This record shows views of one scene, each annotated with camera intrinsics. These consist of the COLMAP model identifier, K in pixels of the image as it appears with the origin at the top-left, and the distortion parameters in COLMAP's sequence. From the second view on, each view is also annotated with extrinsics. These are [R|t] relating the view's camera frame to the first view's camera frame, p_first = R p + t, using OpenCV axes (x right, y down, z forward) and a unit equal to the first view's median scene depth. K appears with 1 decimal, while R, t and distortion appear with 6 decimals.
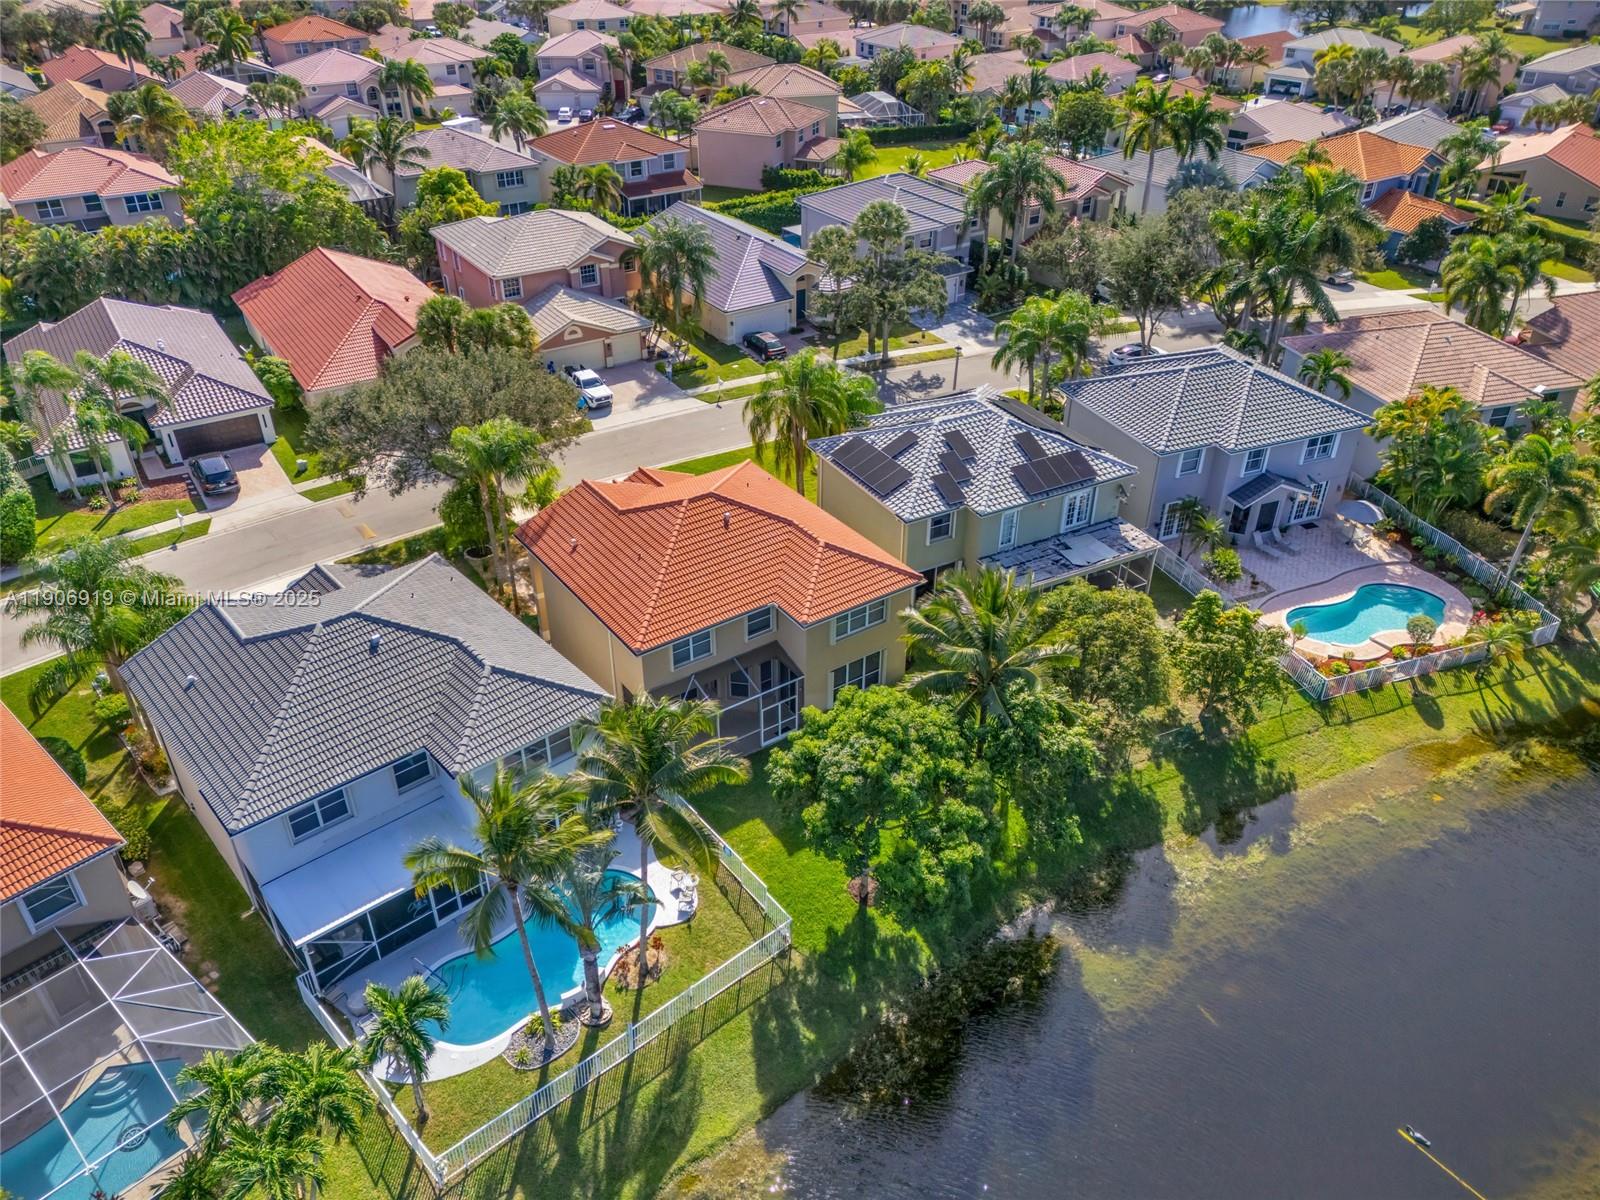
lens RADIAL K [[1181.6, 0, 800.0], [0, 1181.6, 600.0], [0, 0, 1]] dist [0.041995, -0.000380]
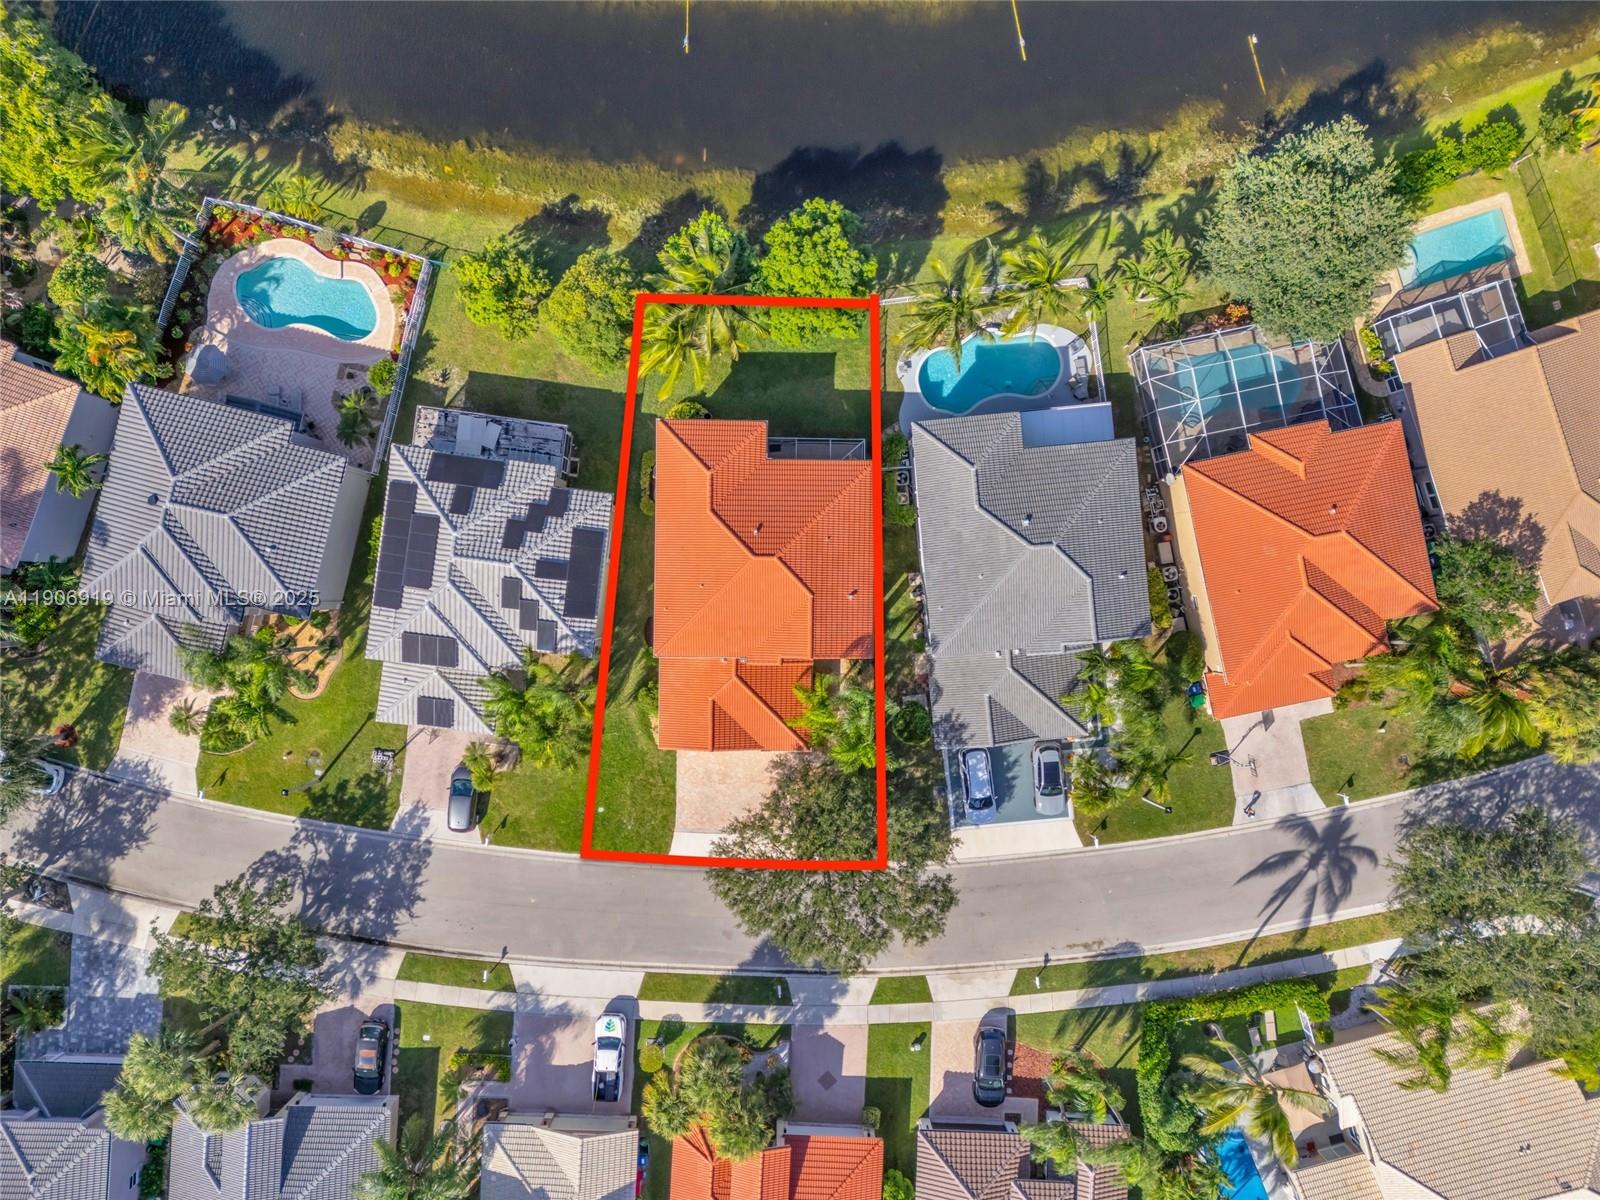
lens RADIAL K [[1181.6, 0, 800.0], [0, 1181.6, 600.0], [0, 0, 1]] dist [0.041995, -0.000380]
pose [[-0.810754, -0.585246, -0.012837, -0.116211], [0.318397, -0.459273, 0.829272, -1.039524], [-0.491224, 0.668248, 0.558698, 0.256547]]
